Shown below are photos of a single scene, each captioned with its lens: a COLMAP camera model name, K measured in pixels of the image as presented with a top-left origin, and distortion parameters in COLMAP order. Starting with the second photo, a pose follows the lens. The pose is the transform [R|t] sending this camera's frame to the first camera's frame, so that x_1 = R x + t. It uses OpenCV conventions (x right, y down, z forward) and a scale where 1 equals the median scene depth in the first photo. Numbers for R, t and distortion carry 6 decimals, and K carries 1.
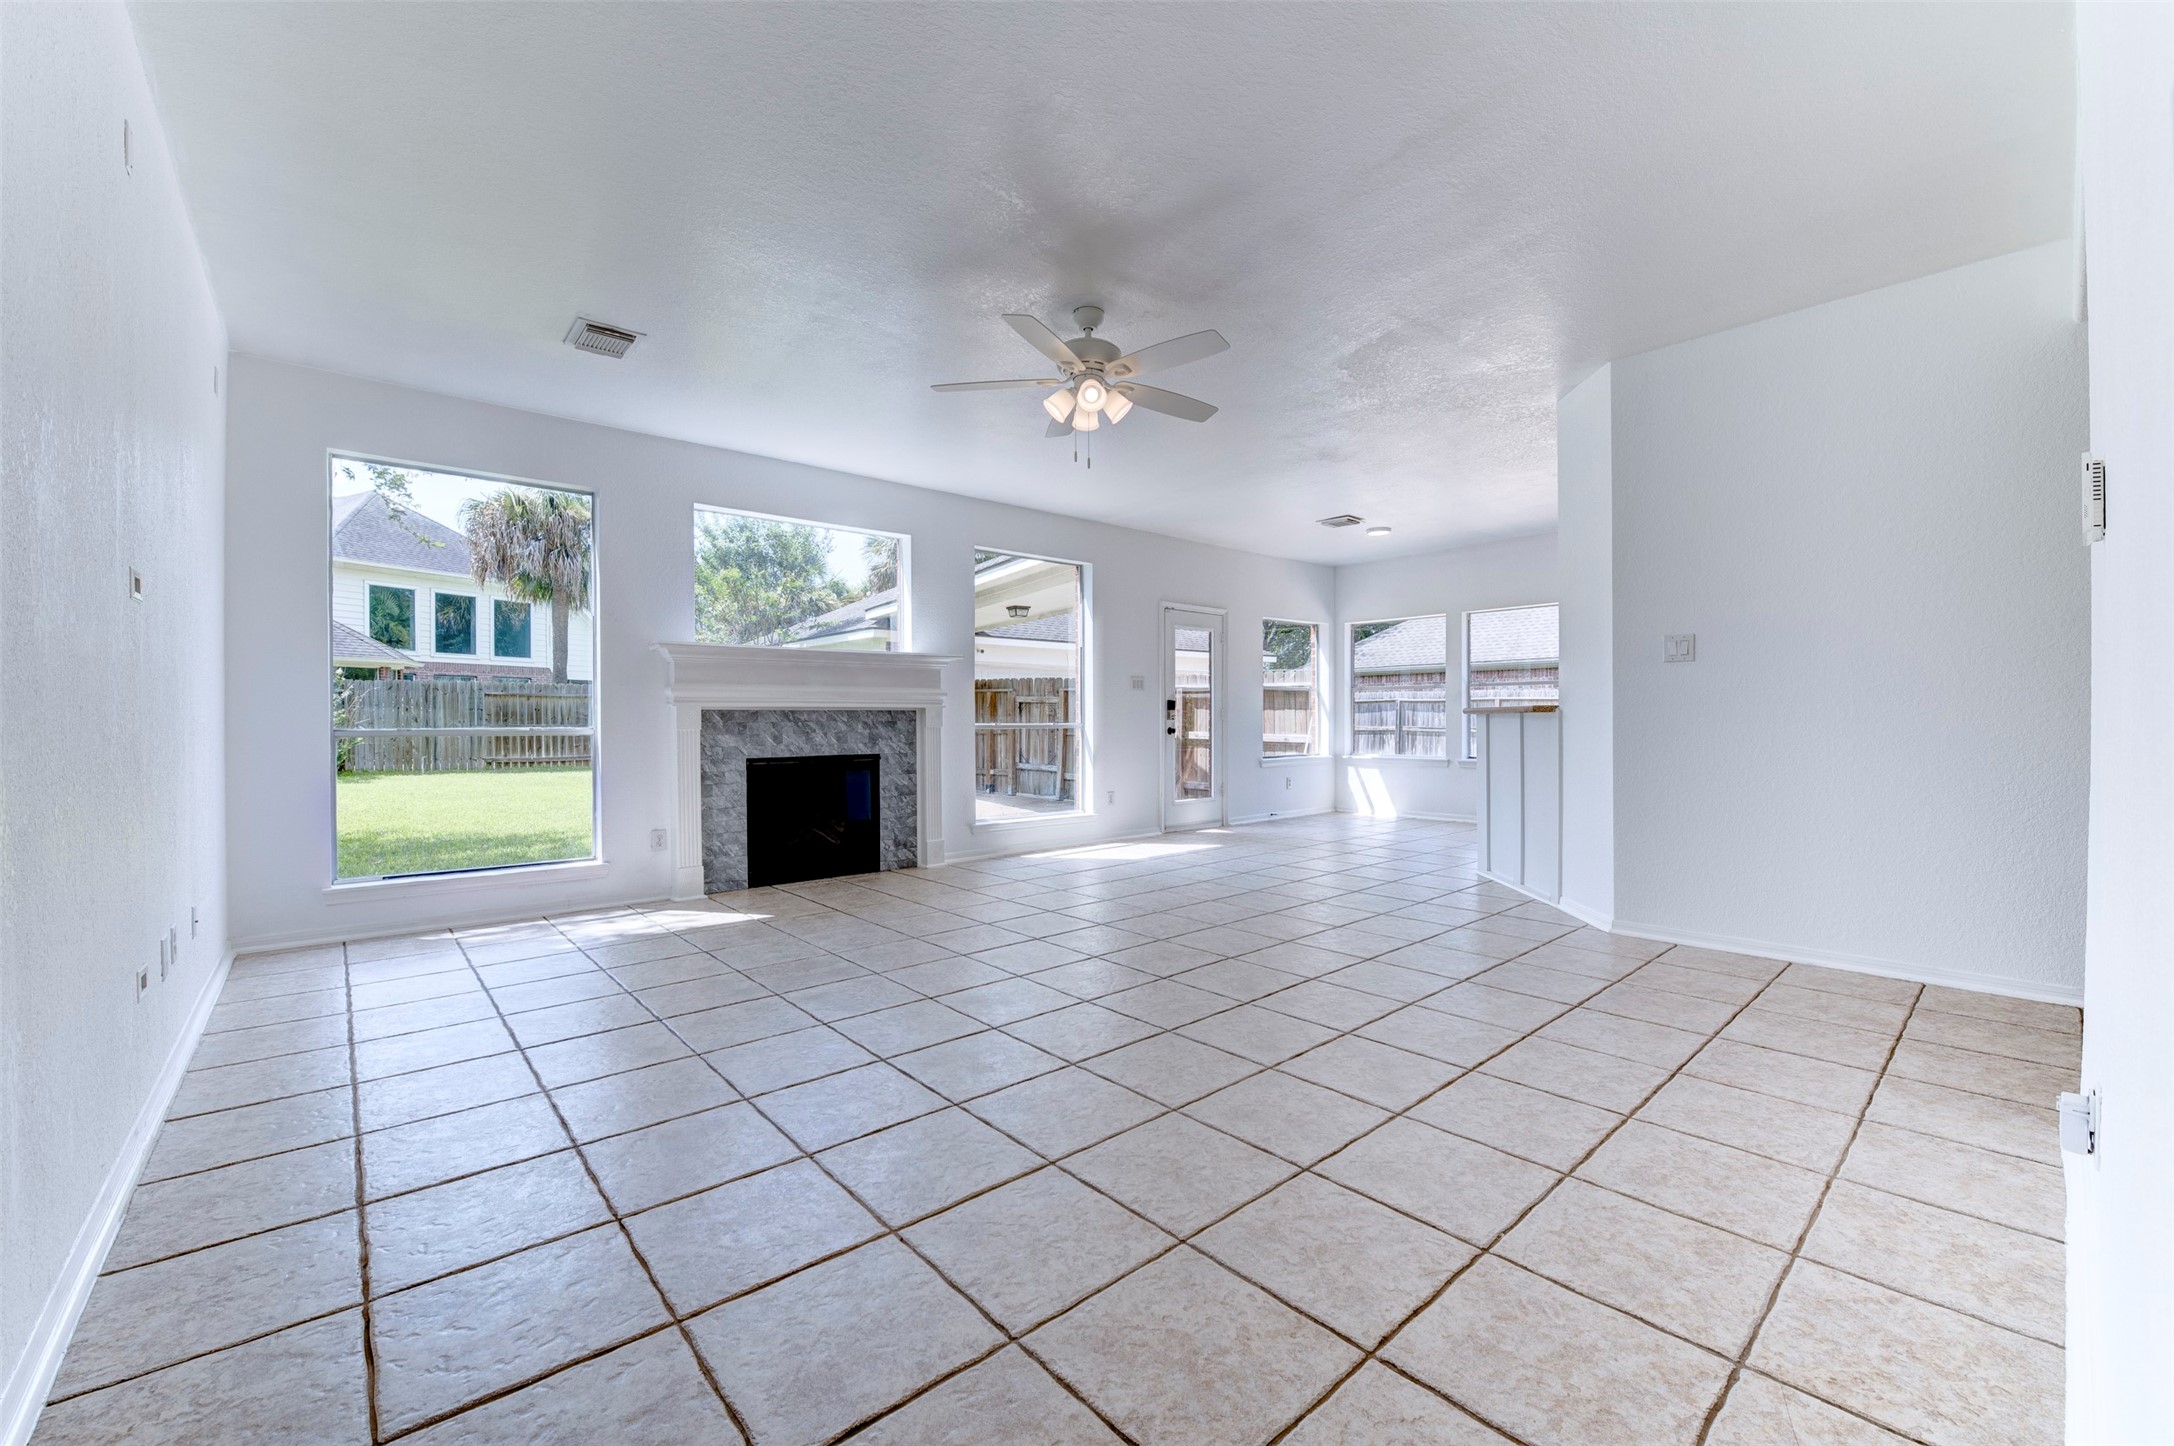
lens RADIAL K [[866.7, 0, 1082.6], [0, 866.7, 733.6], [0, 0, 1]] dist [-0.019824, -0.000498]
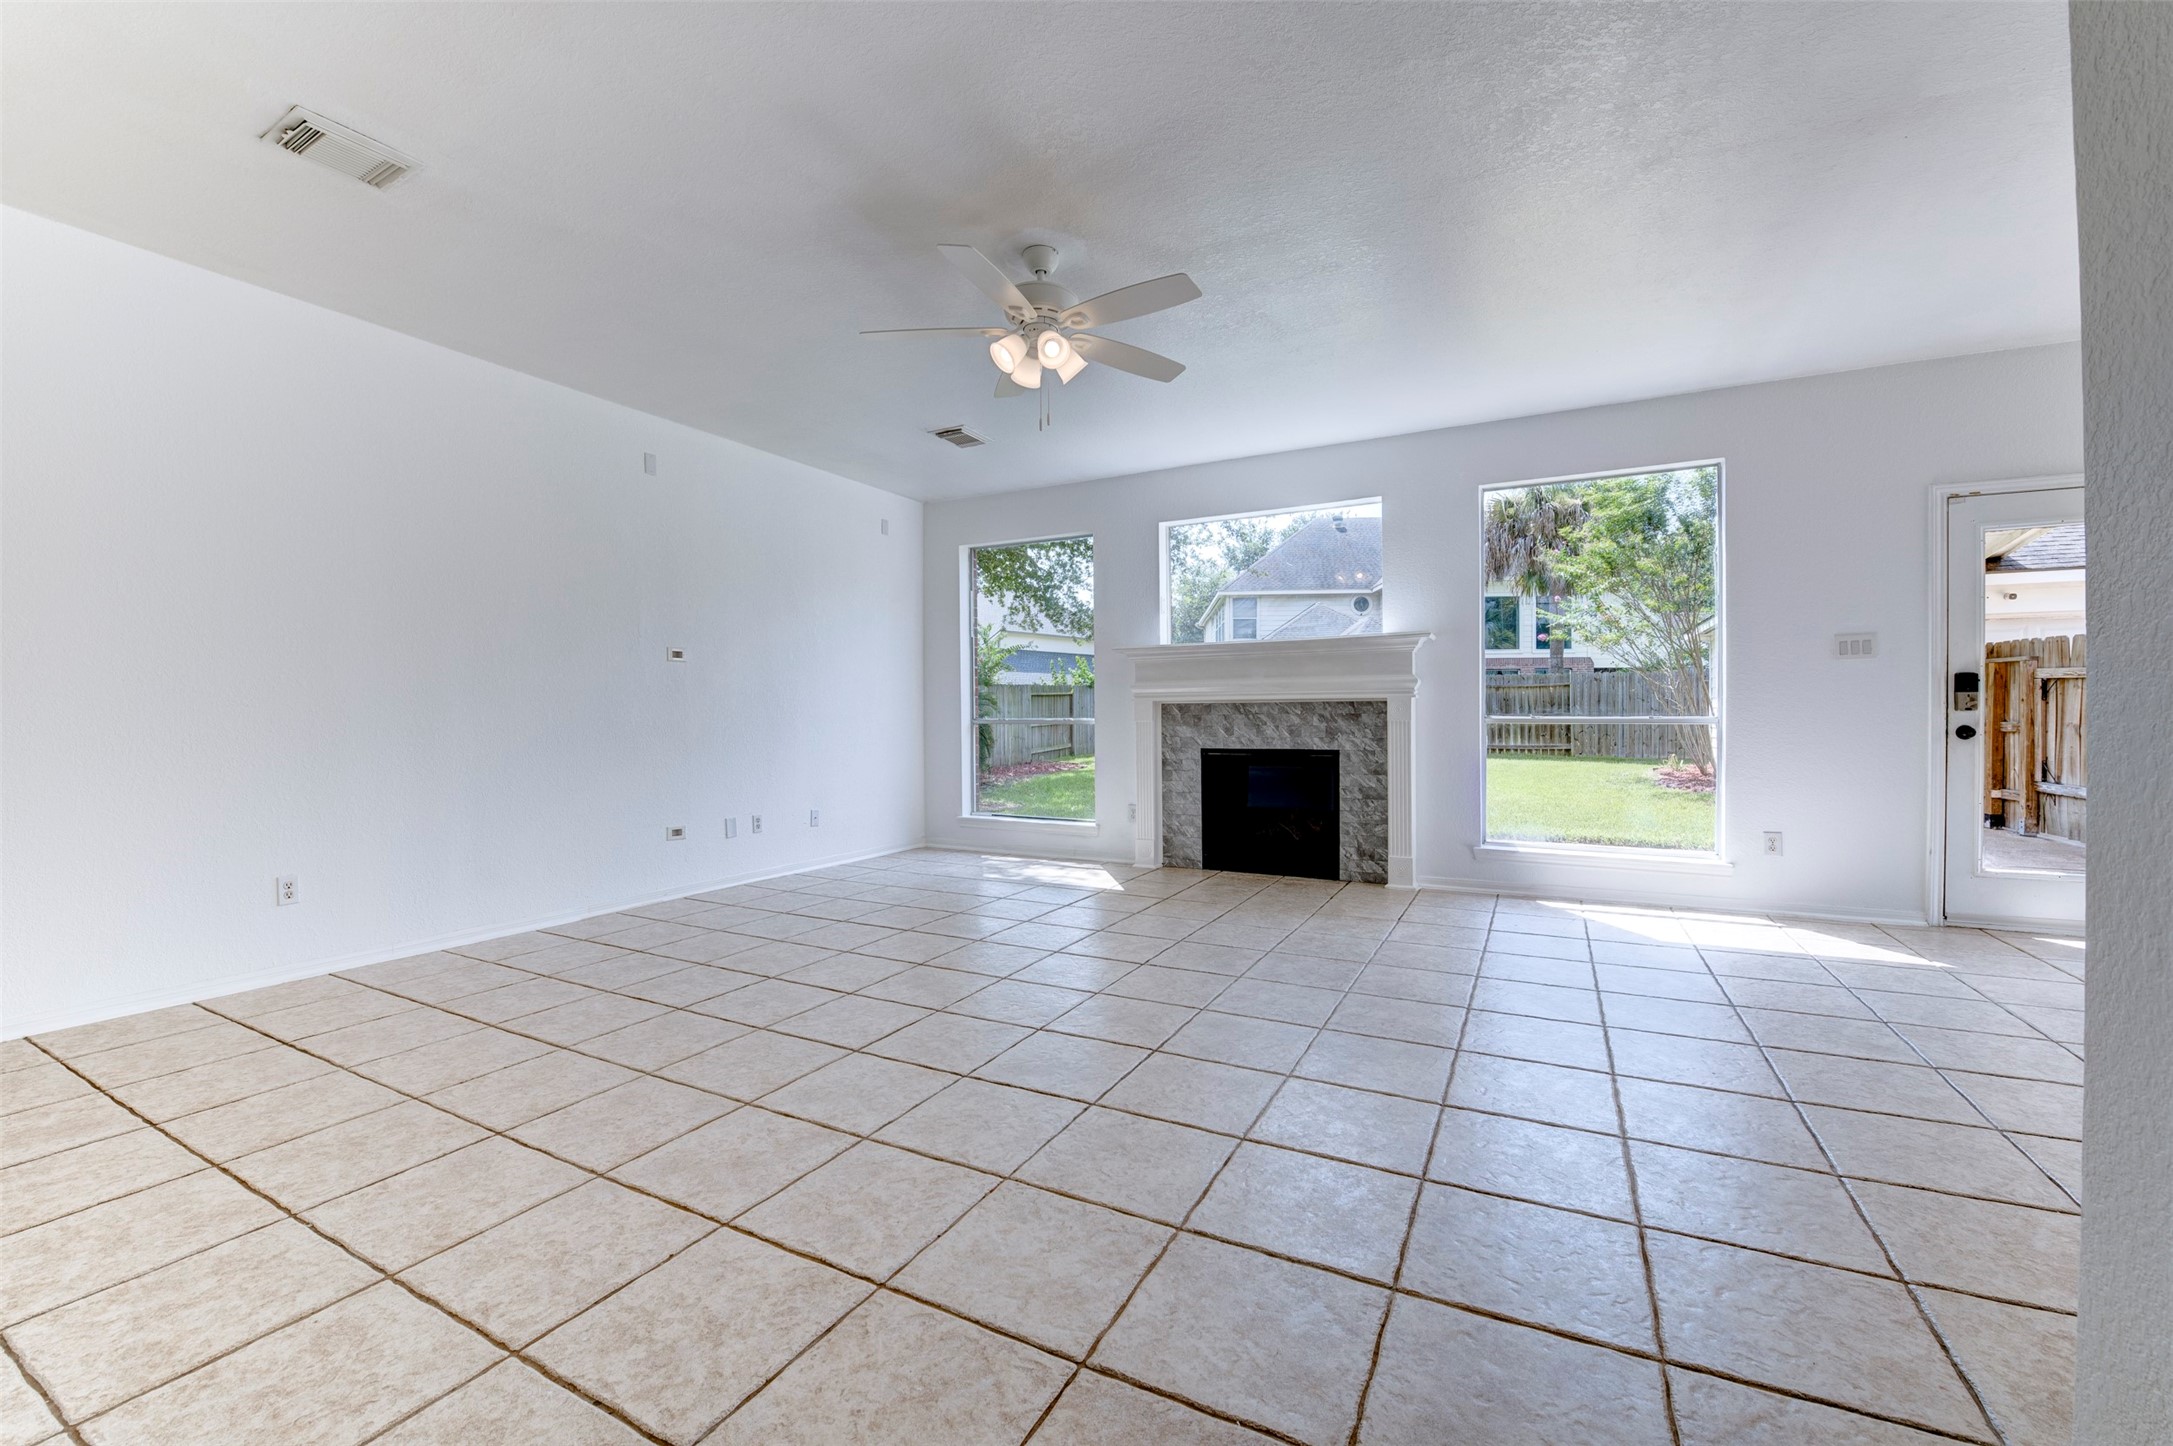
lens RADIAL K [[866.3, 0, 1091.3], [0, 866.3, 727.7], [0, 0, 1]] dist [-0.019824, -0.000498]
pose [[0.360765, 0.017346, -0.932495, 0.517610], [-0.010795, 0.999838, 0.014423, -0.009945], [0.932594, 0.004863, 0.360894, 0.442854]]
